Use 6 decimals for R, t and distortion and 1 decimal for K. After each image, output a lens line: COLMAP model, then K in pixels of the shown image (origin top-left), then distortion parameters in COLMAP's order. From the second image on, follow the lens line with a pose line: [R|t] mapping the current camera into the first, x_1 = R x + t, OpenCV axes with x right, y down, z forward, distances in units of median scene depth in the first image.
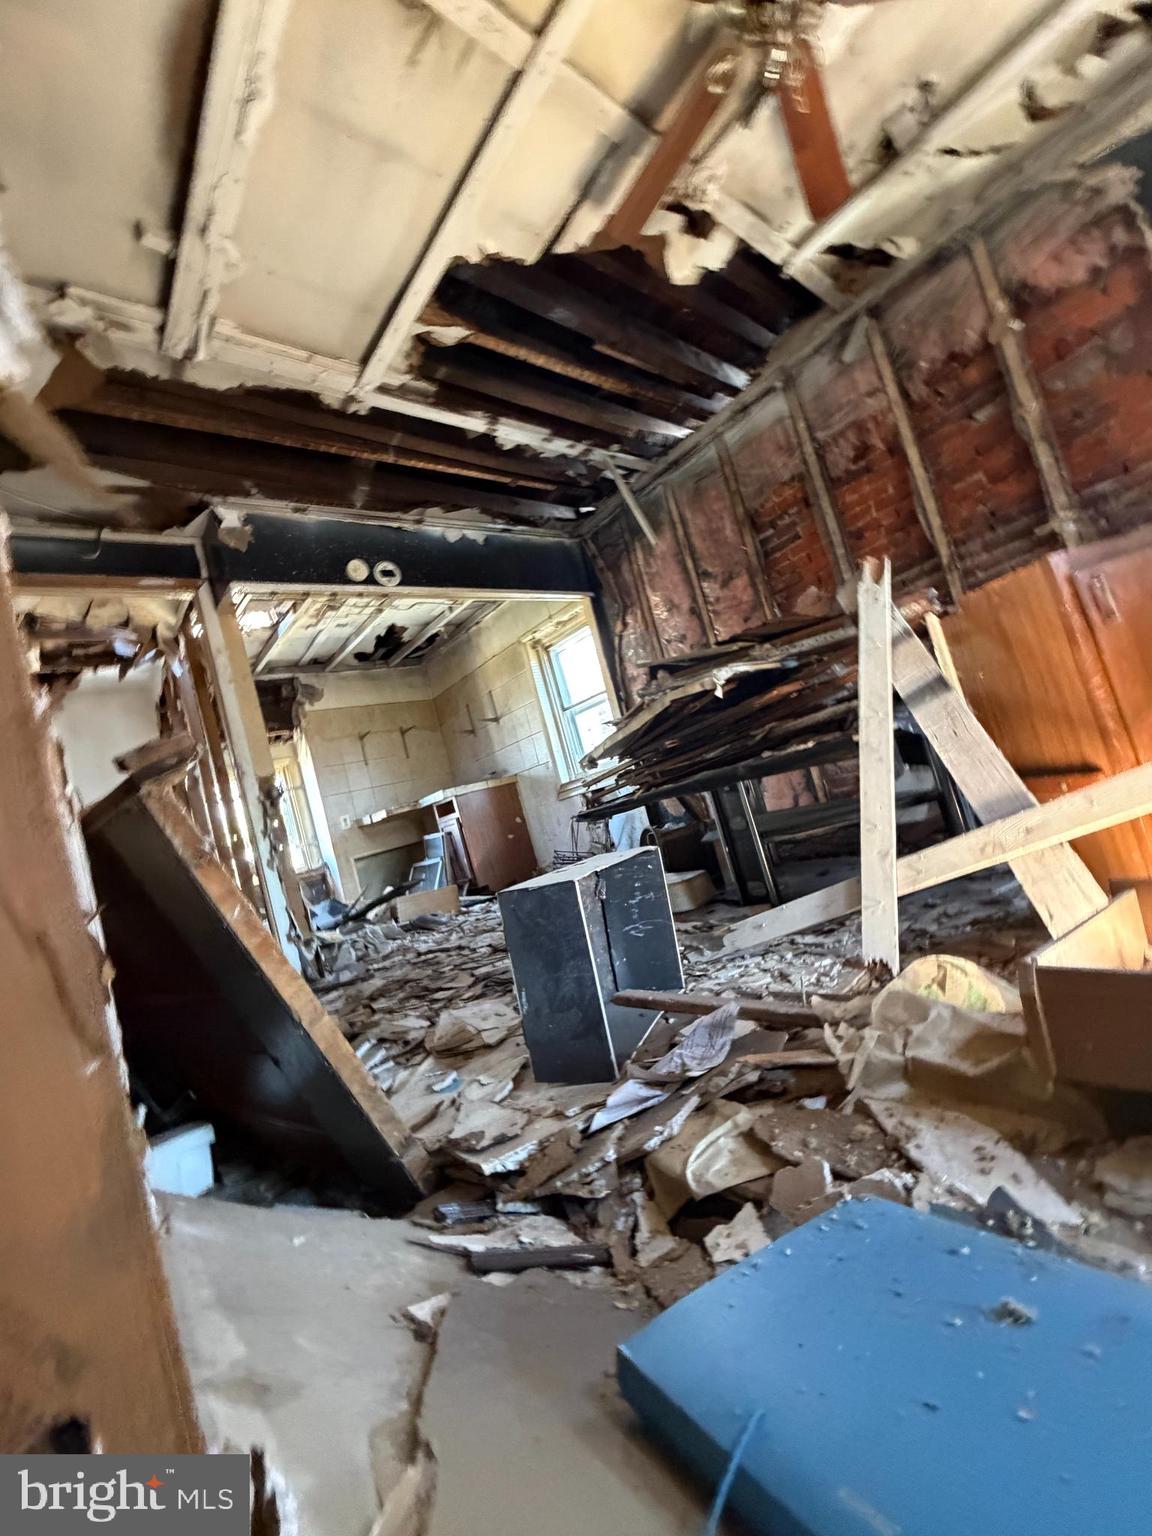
lens RADIAL K [[614.5, 0, 574.5], [0, 614.5, 766.4], [0, 0, 1]] dist [0.001374, -0.000314]
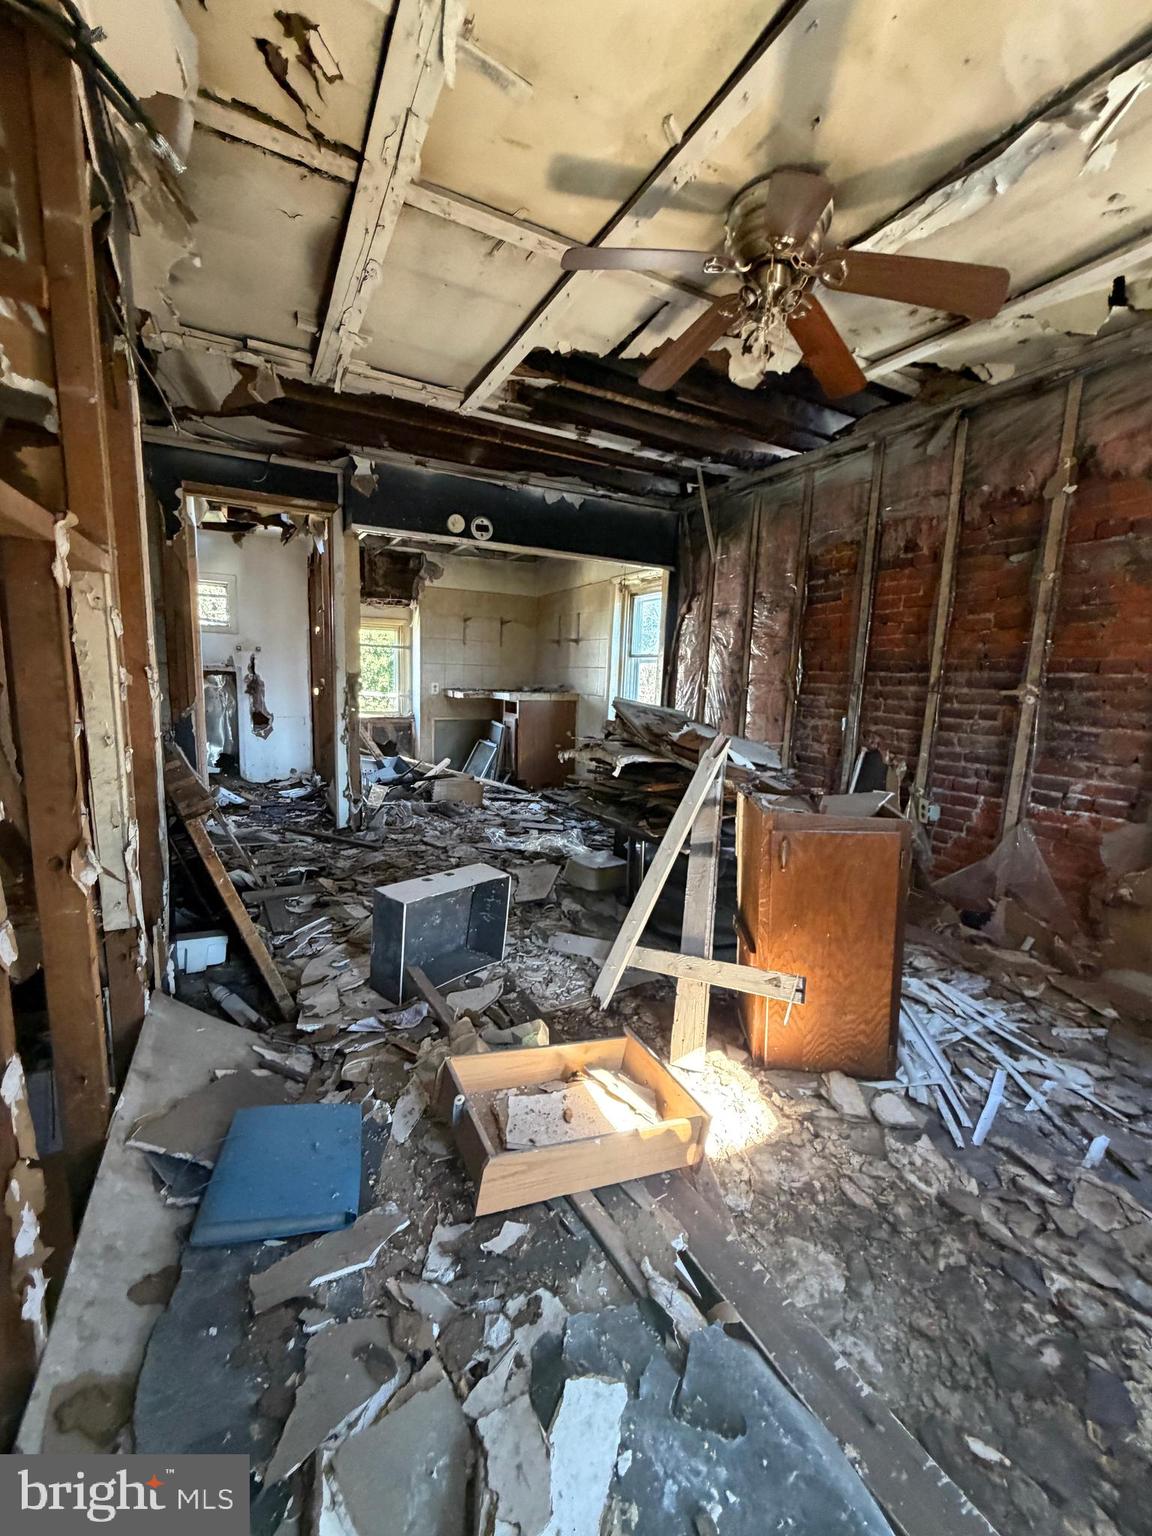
lens RADIAL K [[614.5, 0, 574.4], [0, 614.5, 762.3], [0, 0, 1]] dist [0.001374, -0.000314]
pose [[0.932621, 0.319608, -0.167537, 0.278012], [-0.271557, 0.927353, 0.257438, -0.349129], [0.237645, -0.194596, 0.951660, -0.223555]]
